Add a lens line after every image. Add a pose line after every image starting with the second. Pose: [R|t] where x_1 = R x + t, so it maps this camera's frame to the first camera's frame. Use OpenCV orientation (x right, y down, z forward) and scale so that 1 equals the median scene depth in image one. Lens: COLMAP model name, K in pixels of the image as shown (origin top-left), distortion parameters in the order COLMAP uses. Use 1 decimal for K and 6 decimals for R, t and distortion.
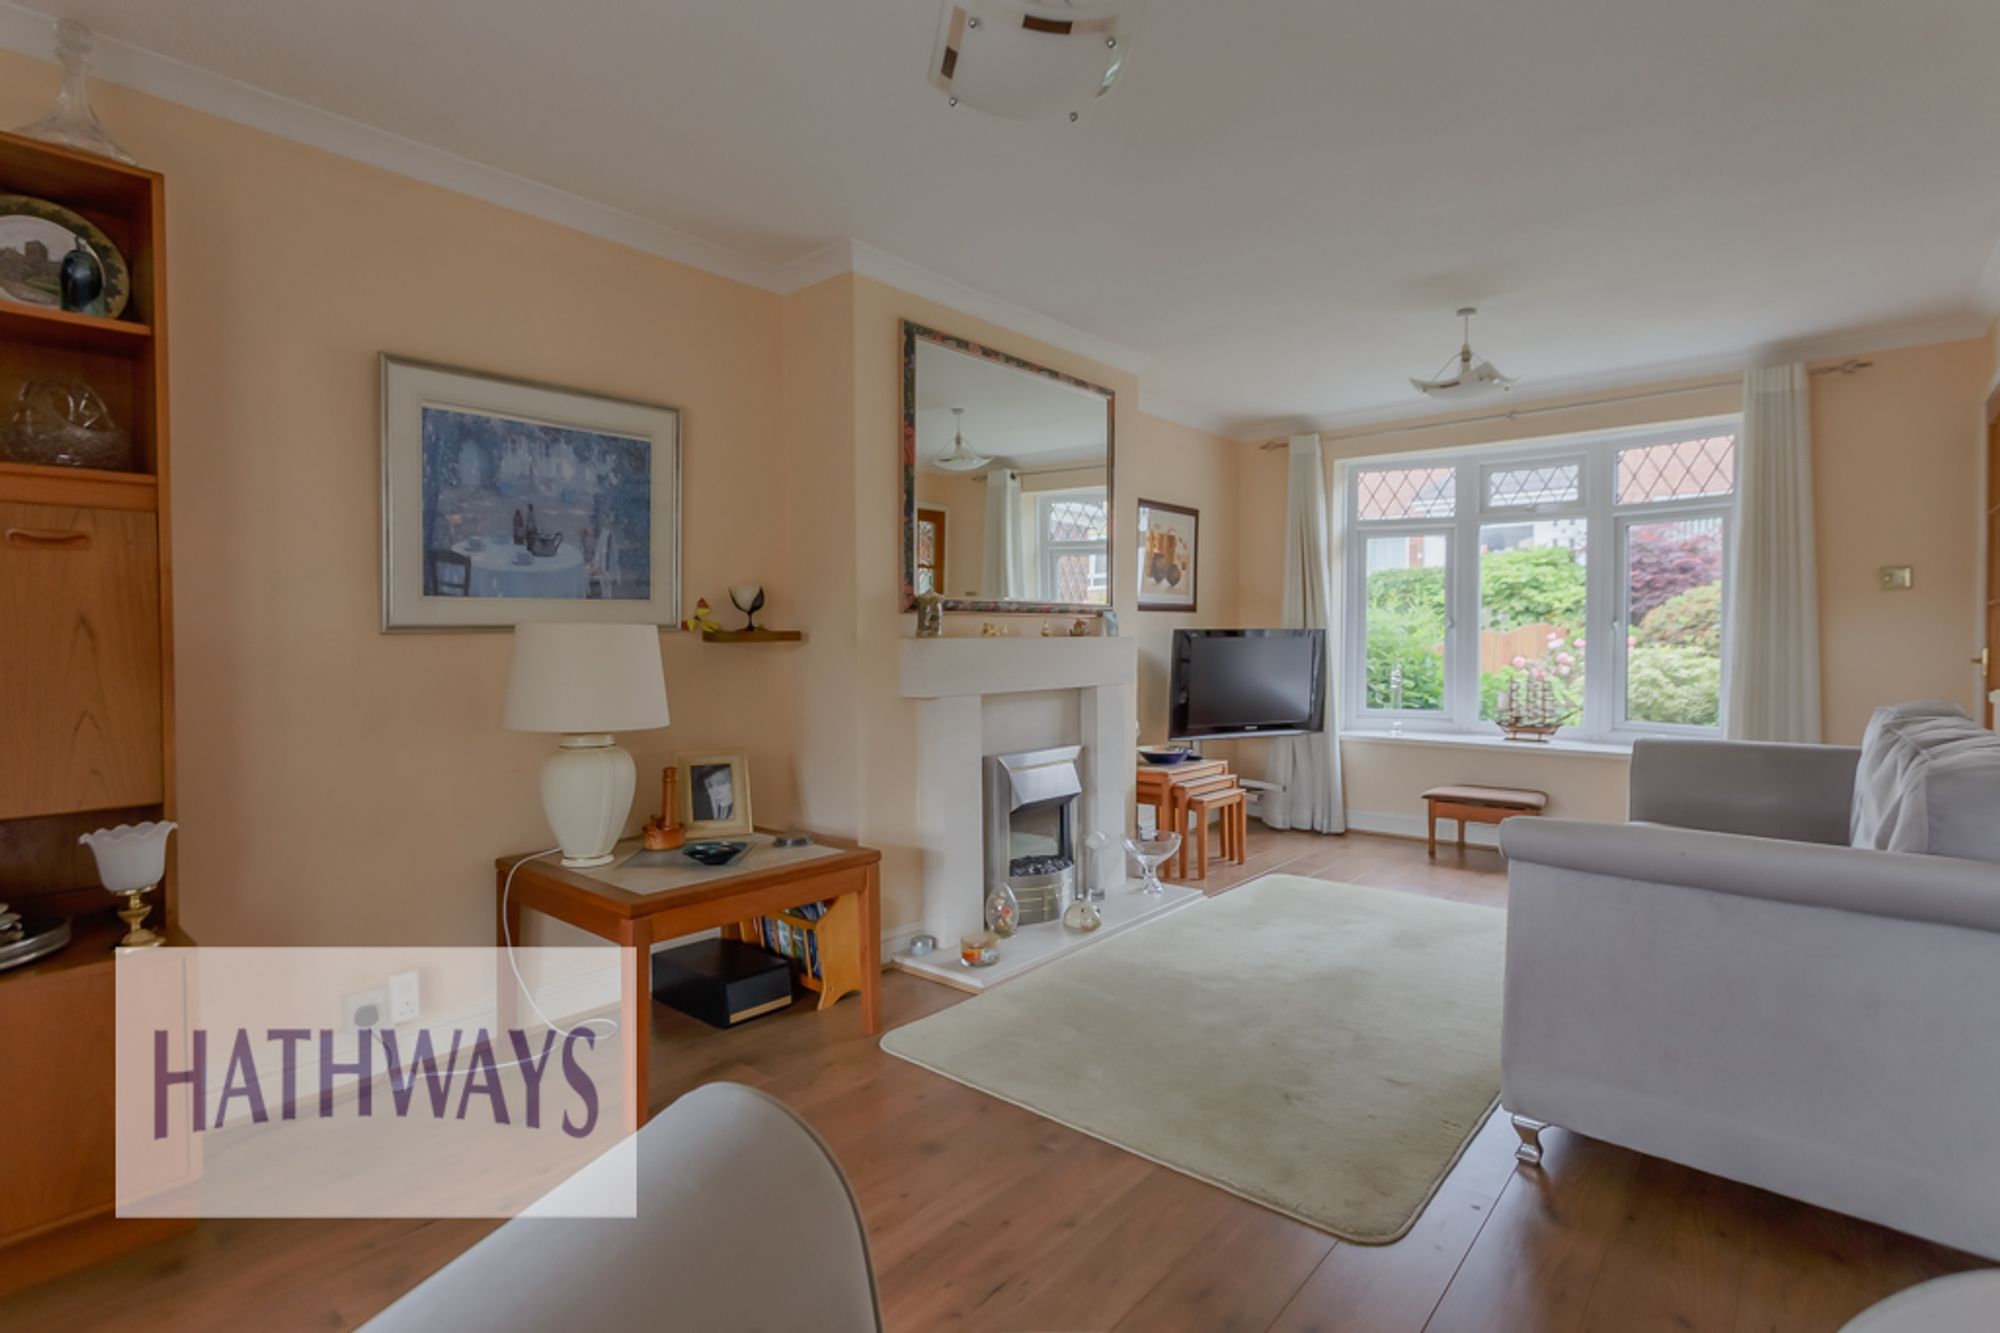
lens RADIAL K [[957.8, 0, 998.7], [0, 957.8, 664.9], [0, 0, 1]] dist [0.003042, 0.000496]
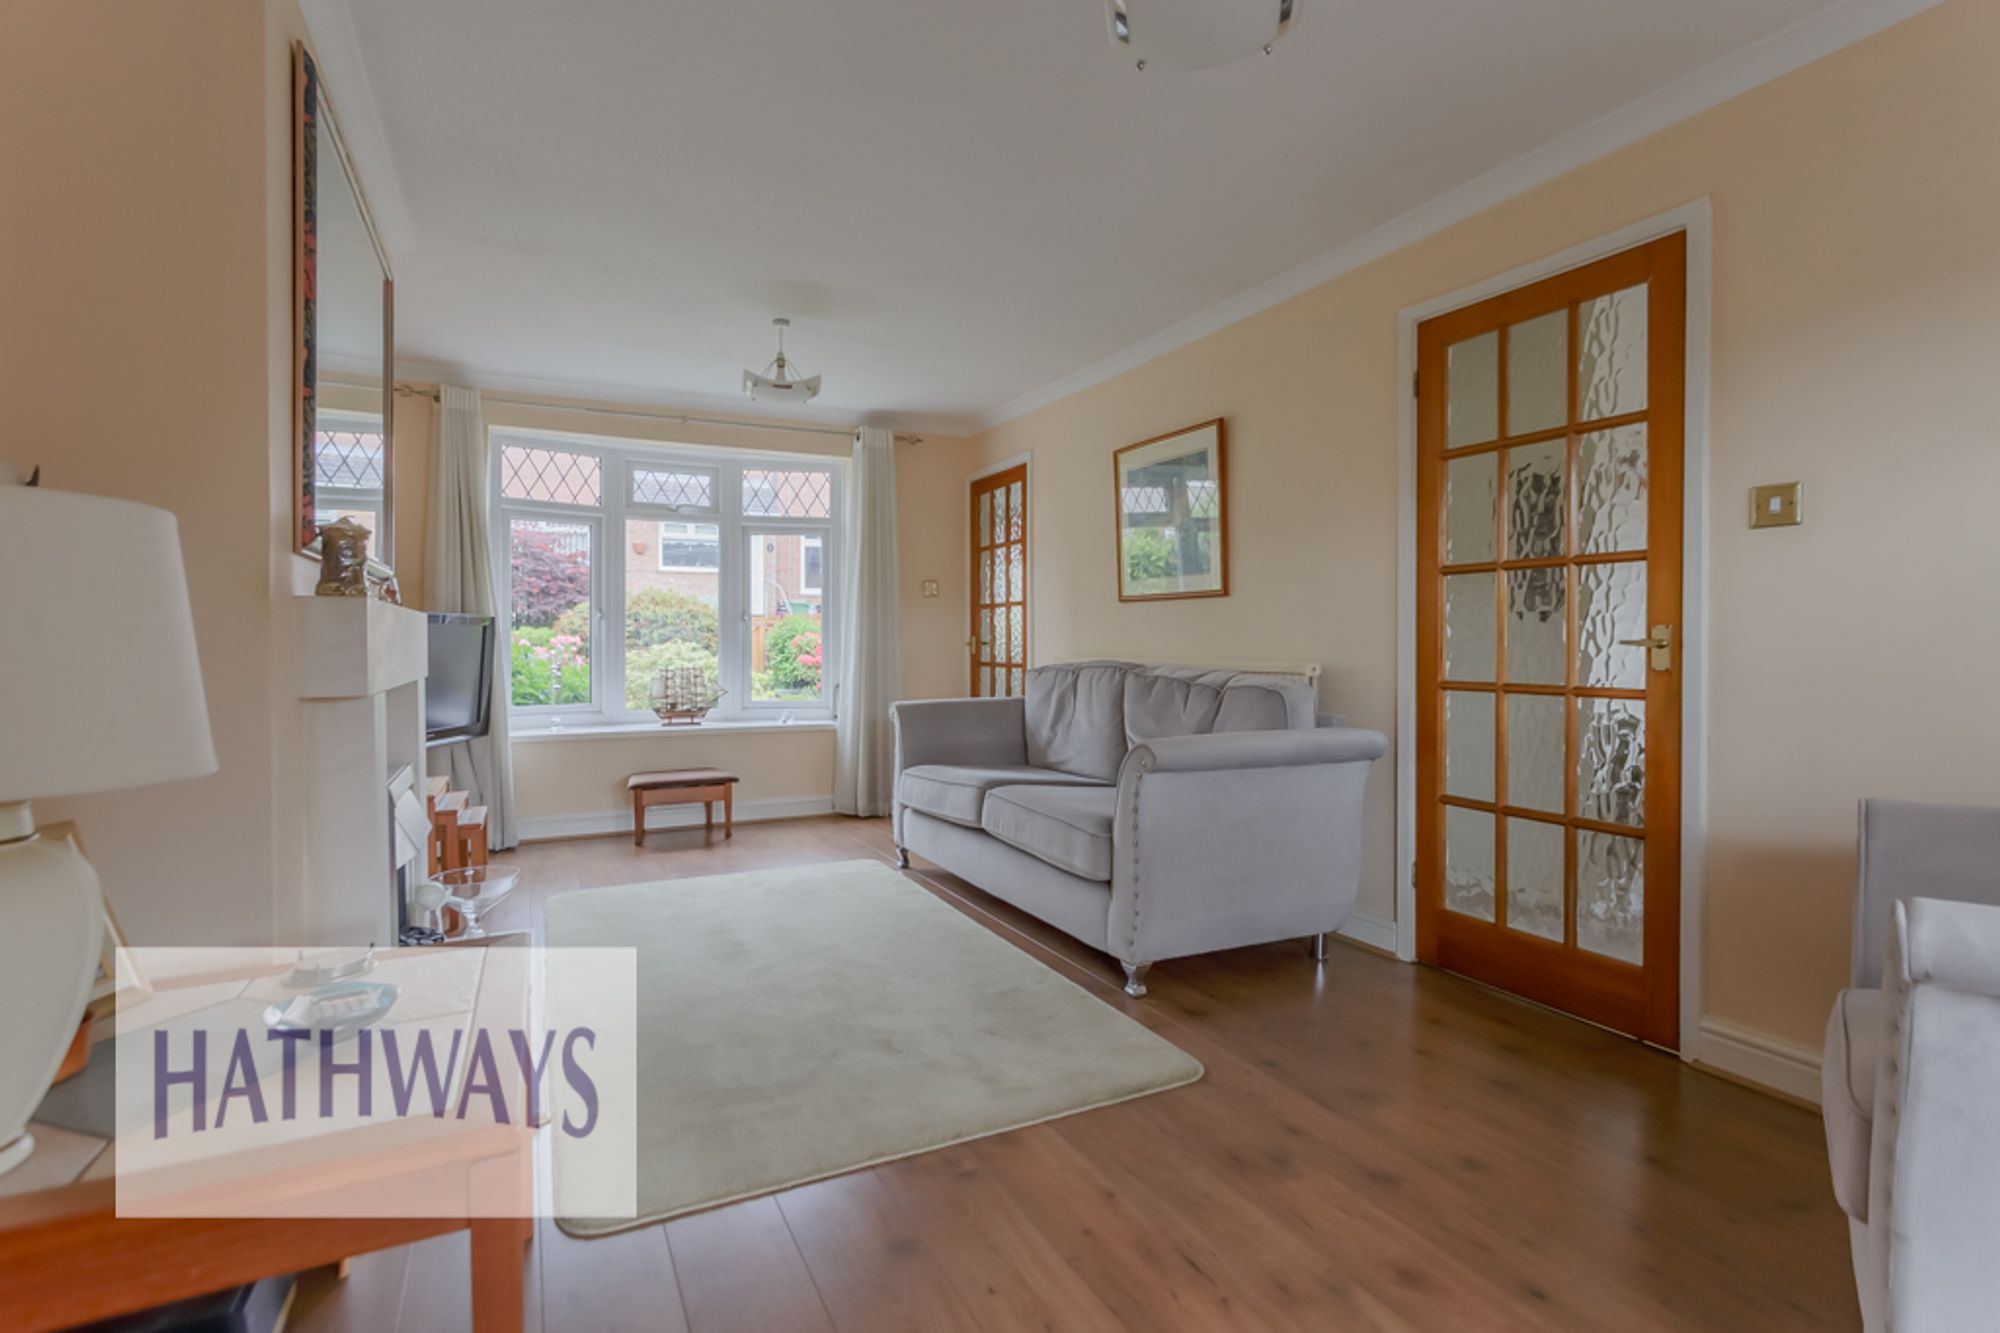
lens RADIAL K [[957.8, 0, 993.9], [0, 957.8, 670.0], [0, 0, 1]] dist [0.003042, 0.000496]
pose [[0.396467, -0.026658, 0.917662, -0.383208], [0.030699, 0.999404, 0.015769, 0.014796], [-0.917536, 0.021920, 0.397049, 0.320676]]
